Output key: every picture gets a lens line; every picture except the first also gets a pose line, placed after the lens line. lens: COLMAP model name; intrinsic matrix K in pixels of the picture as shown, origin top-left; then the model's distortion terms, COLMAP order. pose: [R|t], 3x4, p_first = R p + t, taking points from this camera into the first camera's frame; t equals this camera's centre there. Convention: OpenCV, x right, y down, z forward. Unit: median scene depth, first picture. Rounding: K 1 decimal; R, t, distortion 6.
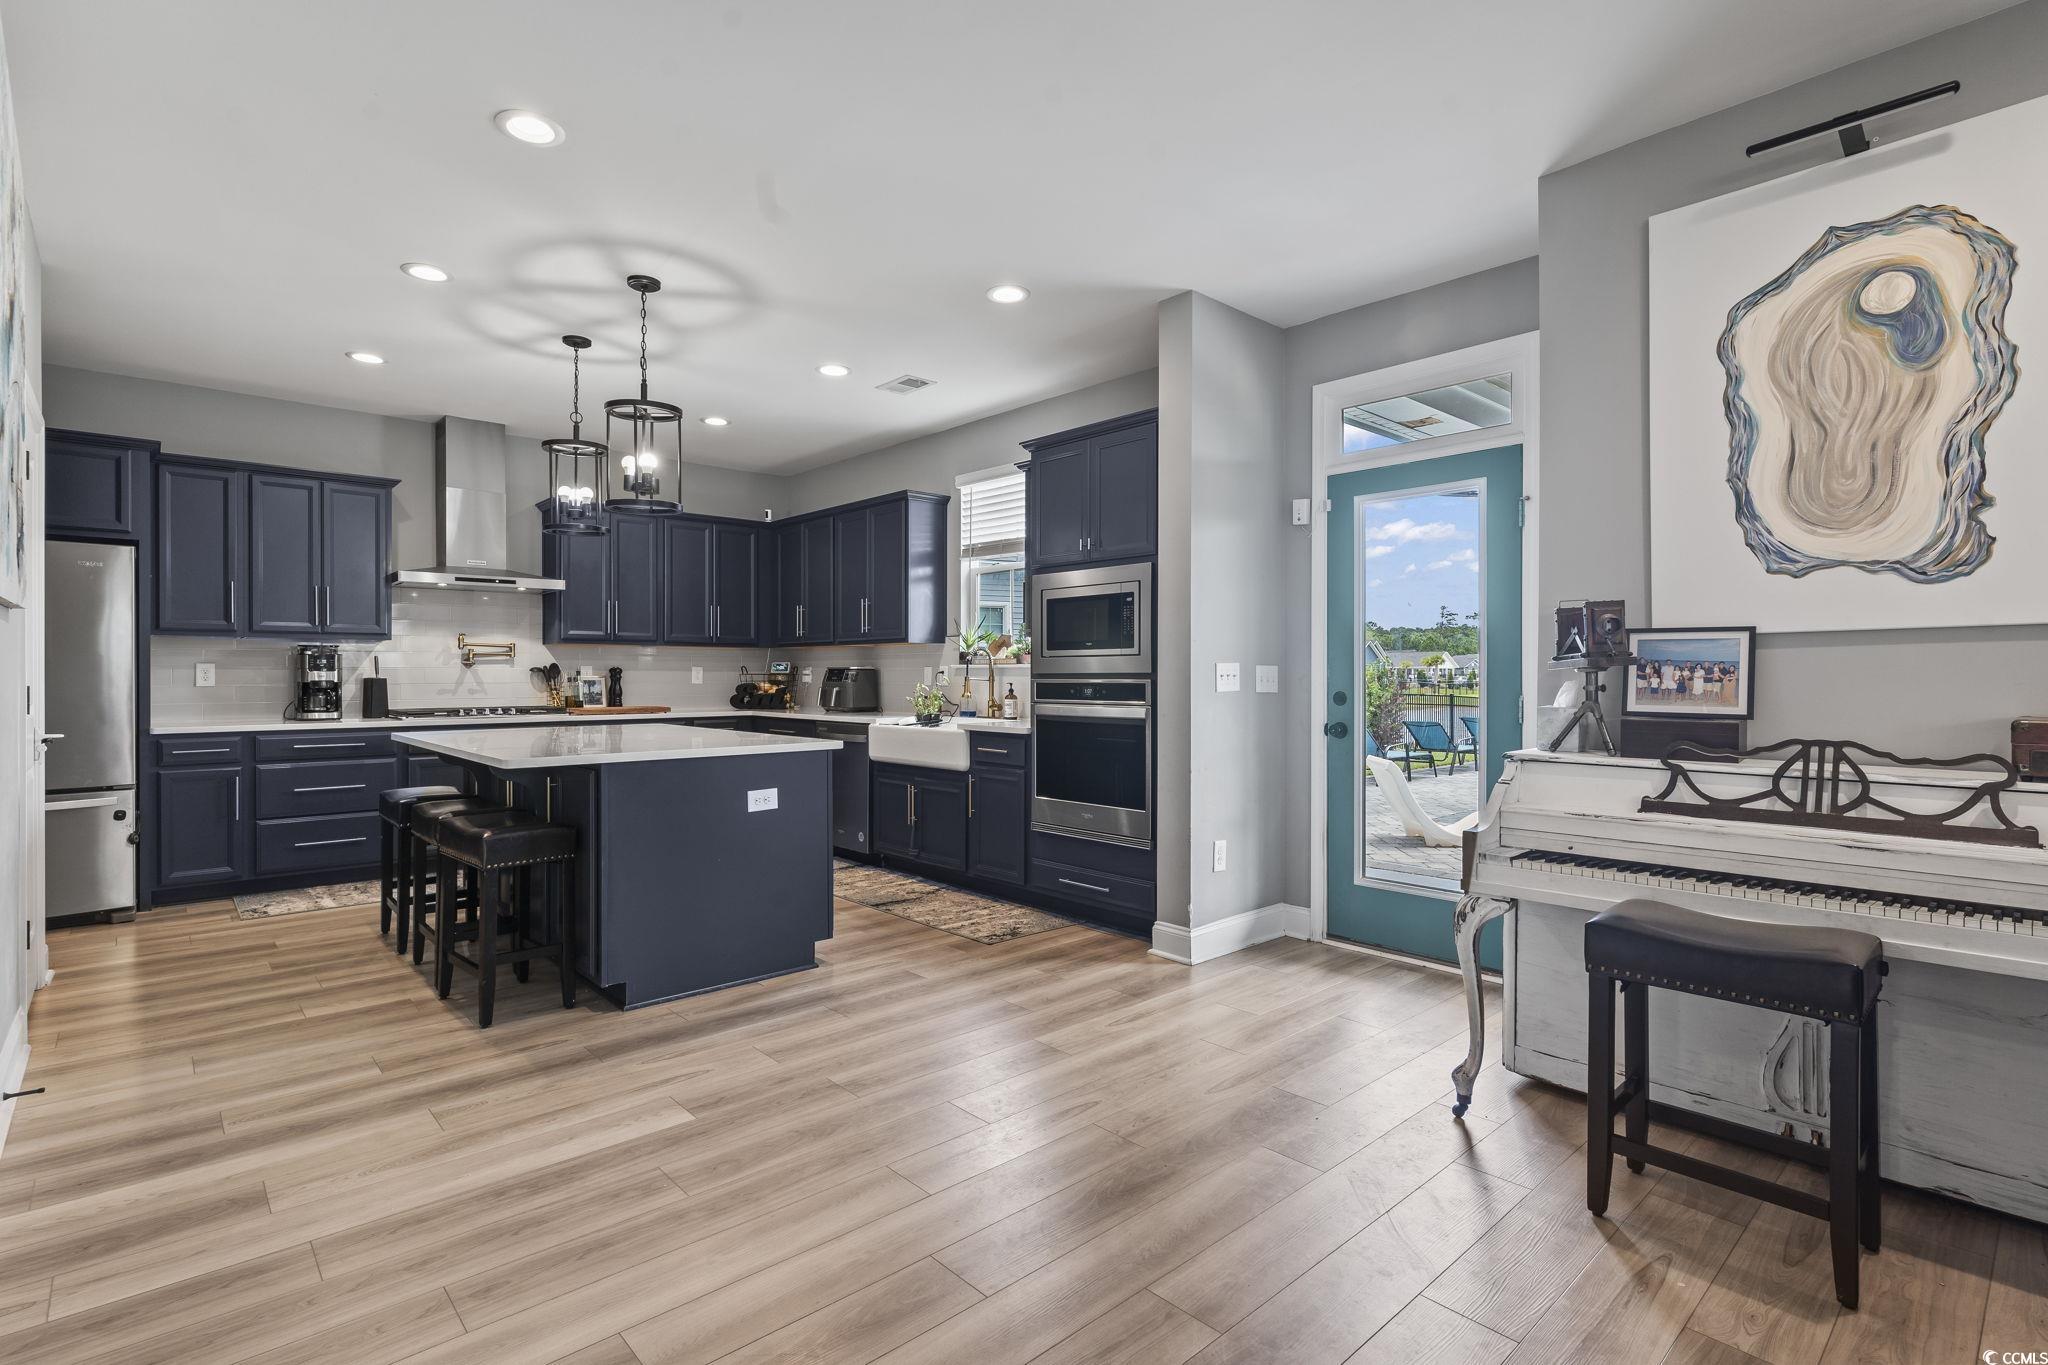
lens RADIAL K [[982.0, 0, 1014.4], [0, 982.0, 674.5], [0, 0, 1]] dist [0.002663, 0.000180]
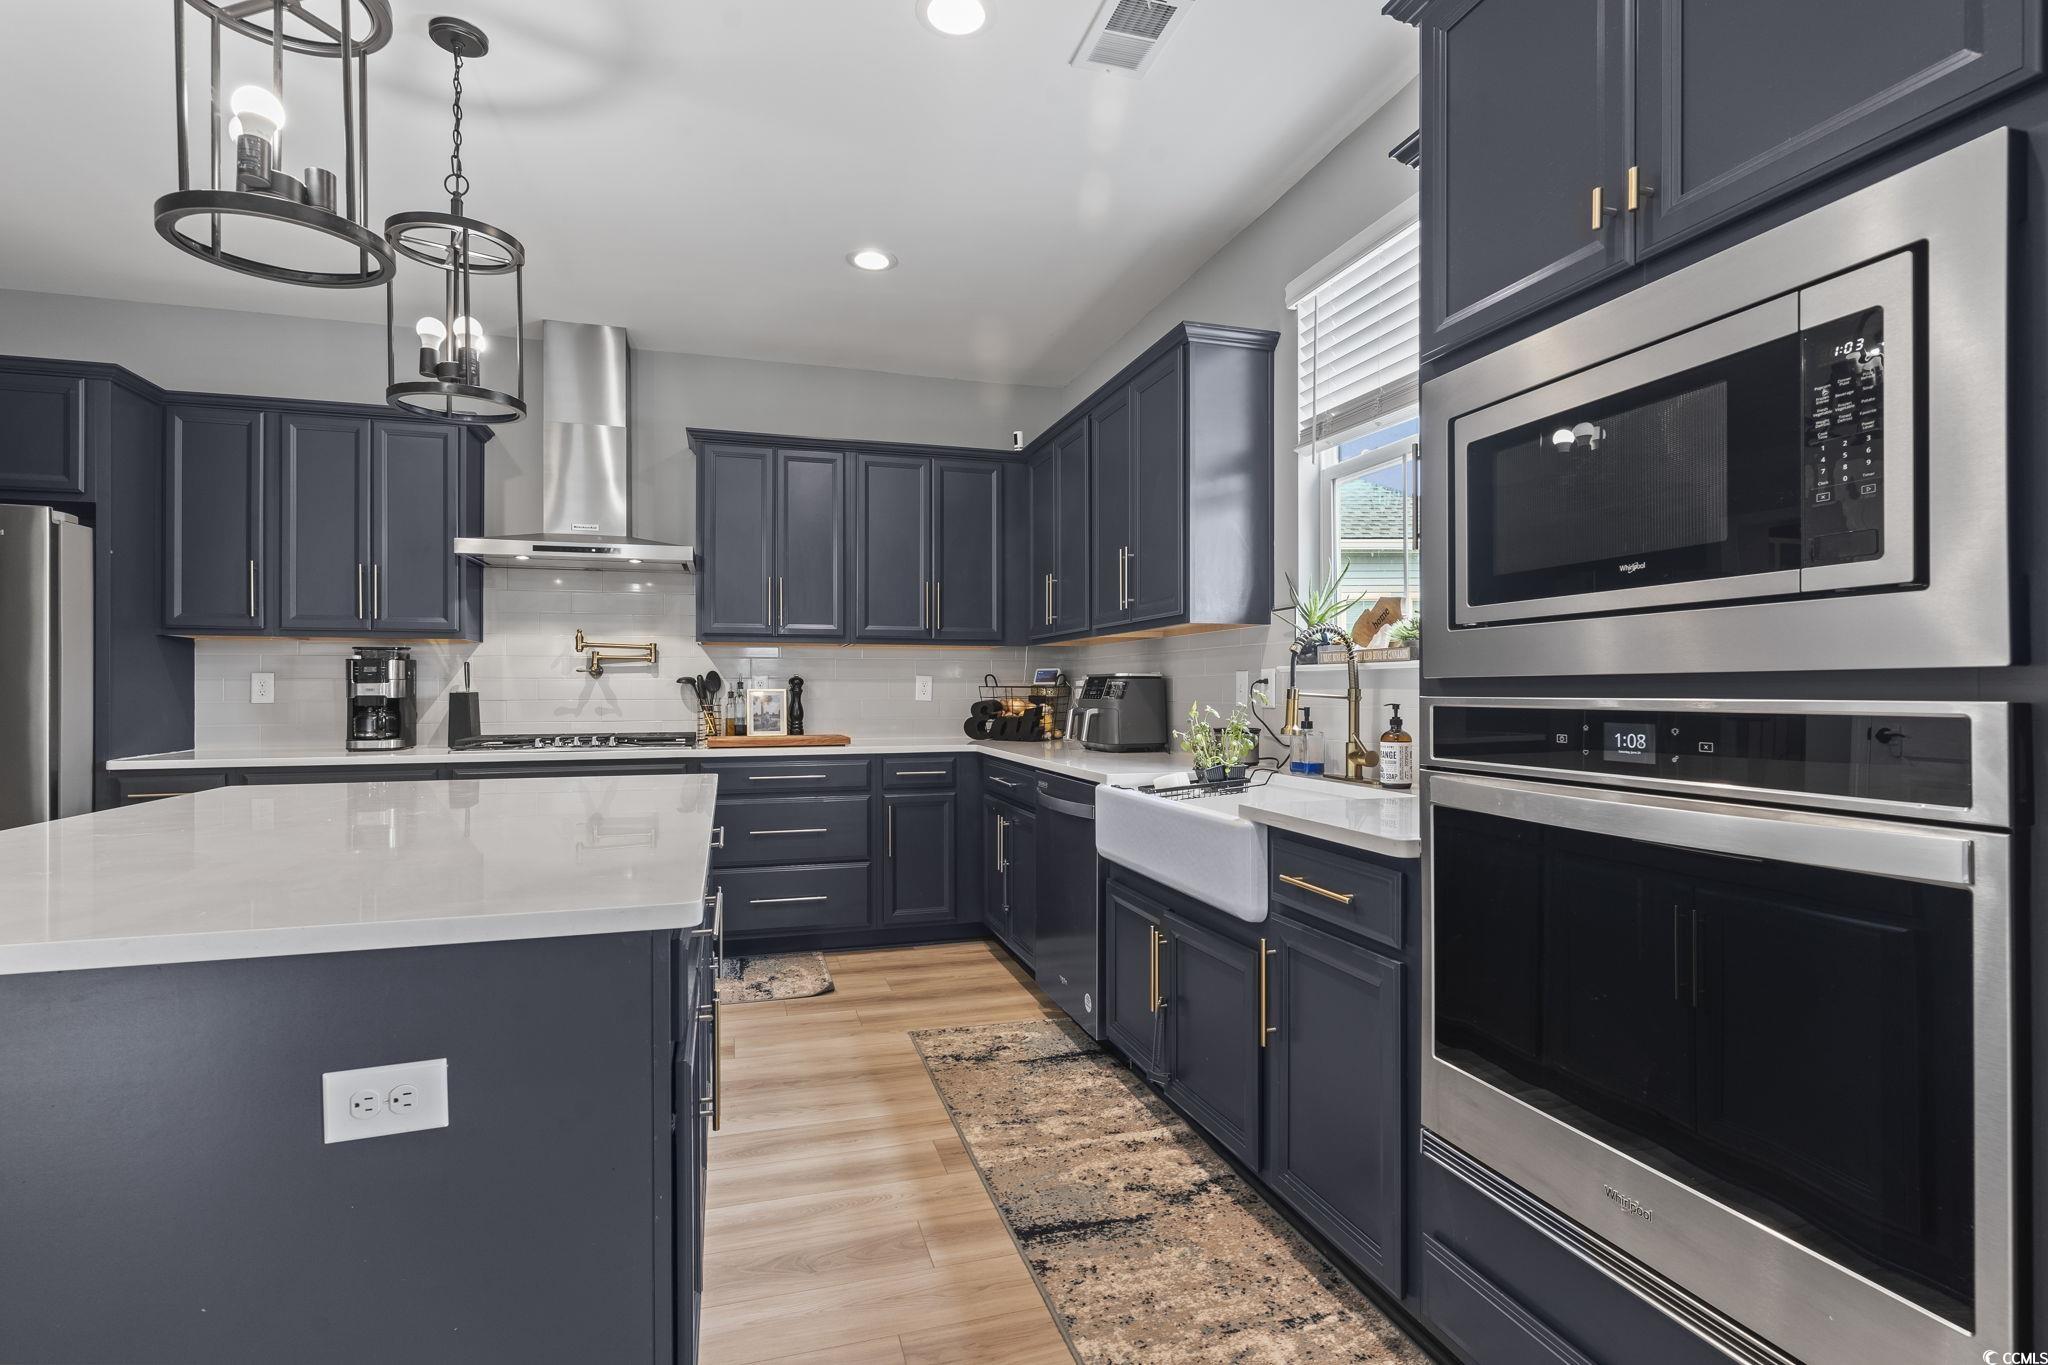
lens RADIAL K [[972.9, 0, 1015.3], [0, 972.9, 685.0], [0, 0, 1]] dist [0.002170, 0.000224]
pose [[0.902659, -0.002970, -0.430345, 0.029865], [0.001194, 0.999990, -0.004397, 0.001919], [0.430354, 0.003455, 0.902654, 0.545639]]
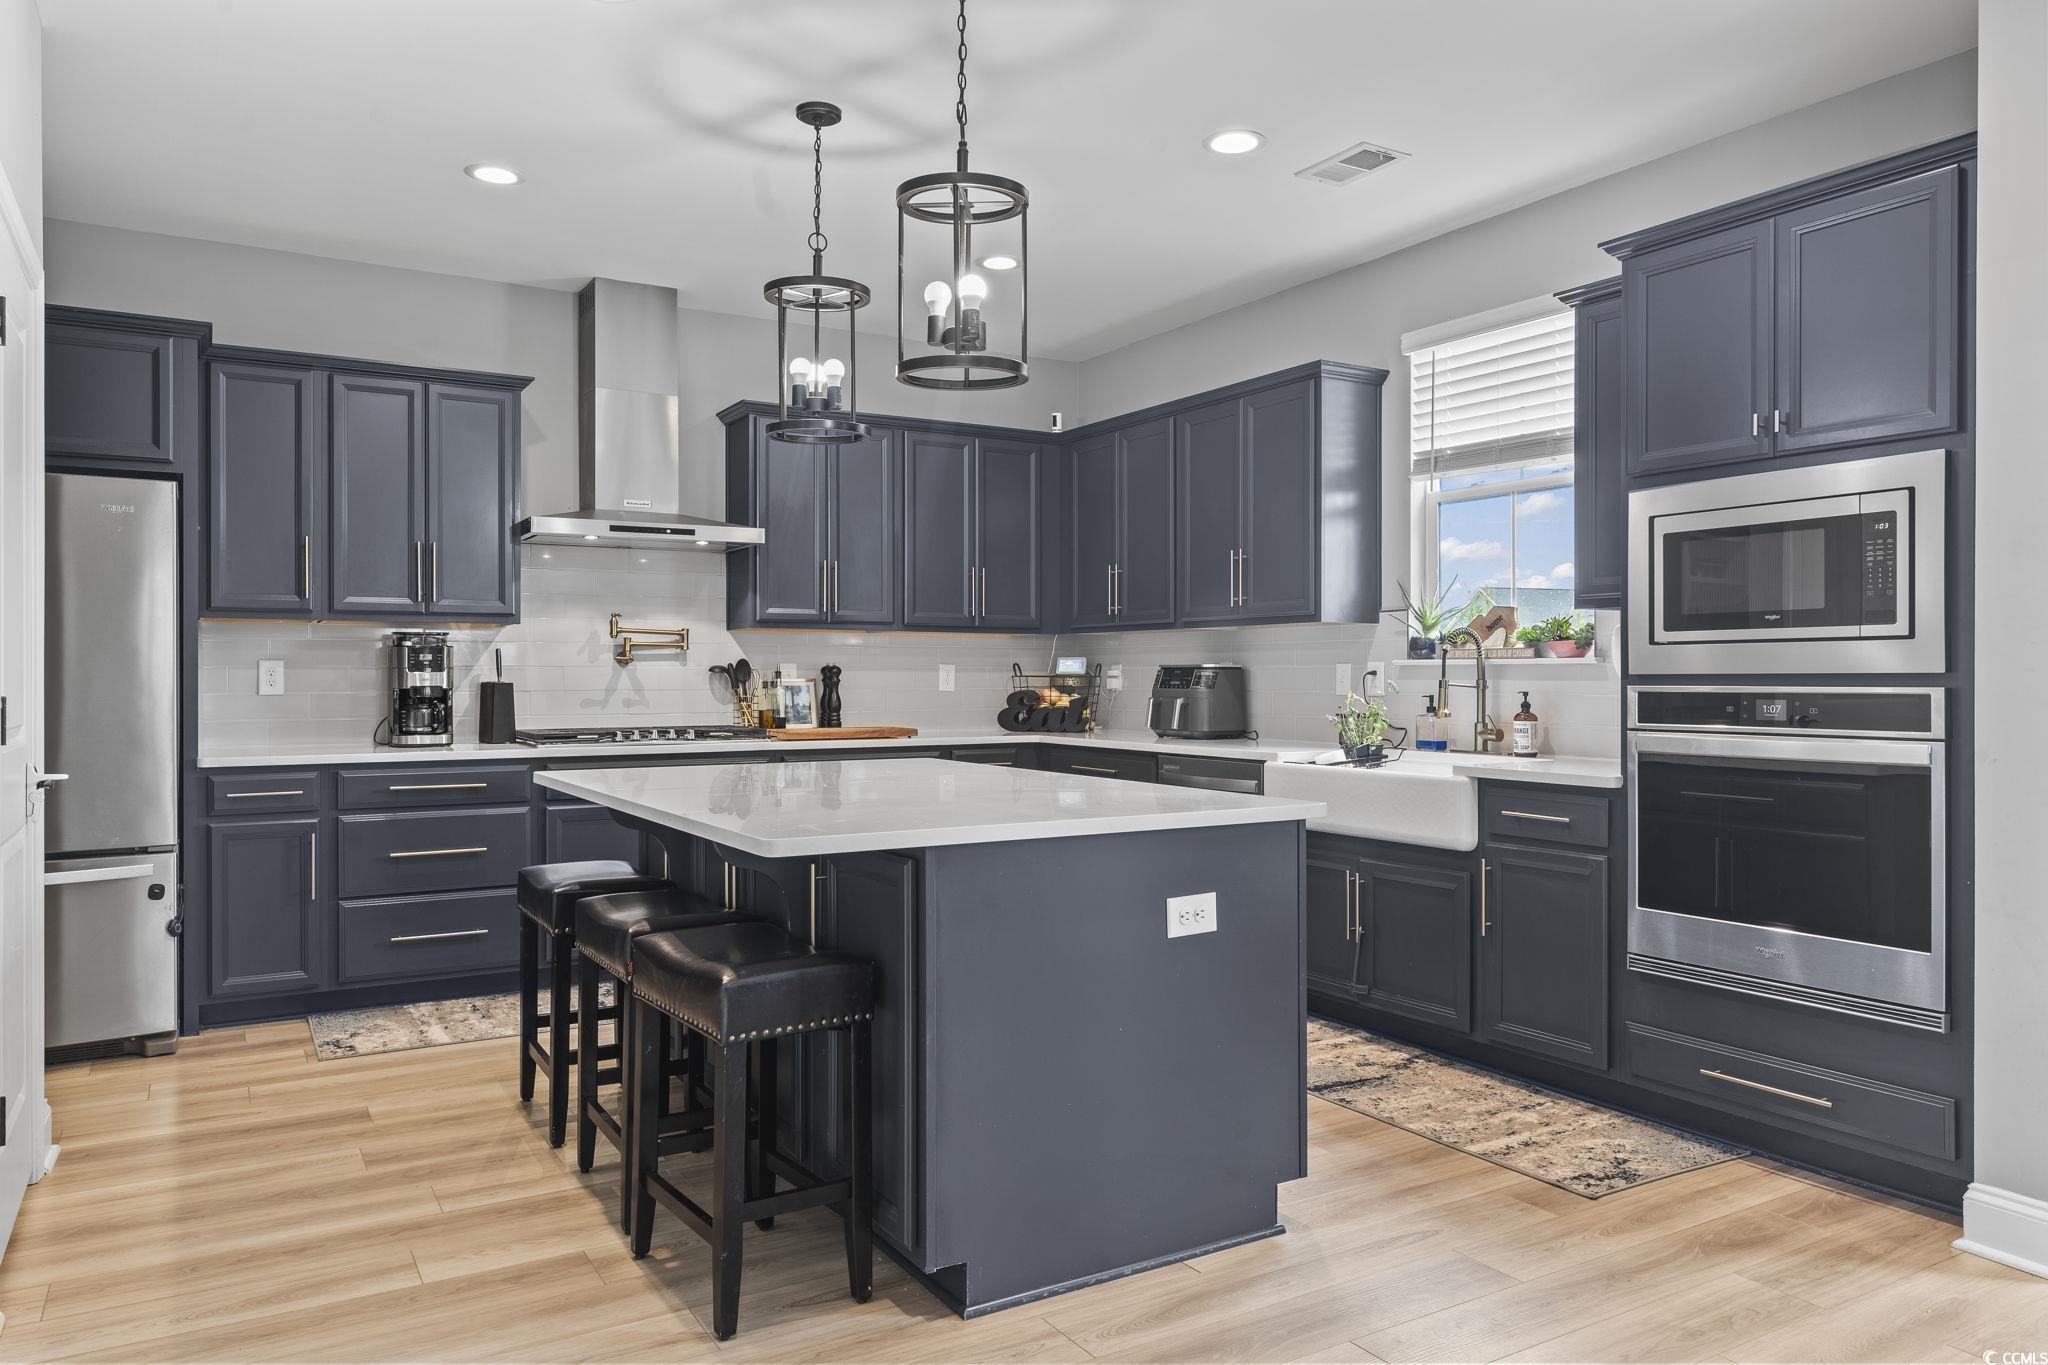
lens RADIAL K [[1379.4, 0, 1008.9], [0, 1379.4, 675.4], [0, 0, 1]] dist [0.001014, 0.003521]
pose [[0.980259, -0.000300, -0.197720, -0.138055], [0.000176, 1.000000, -0.000646, -0.000282], [0.197720, 0.000598, 0.980258, 0.170645]]
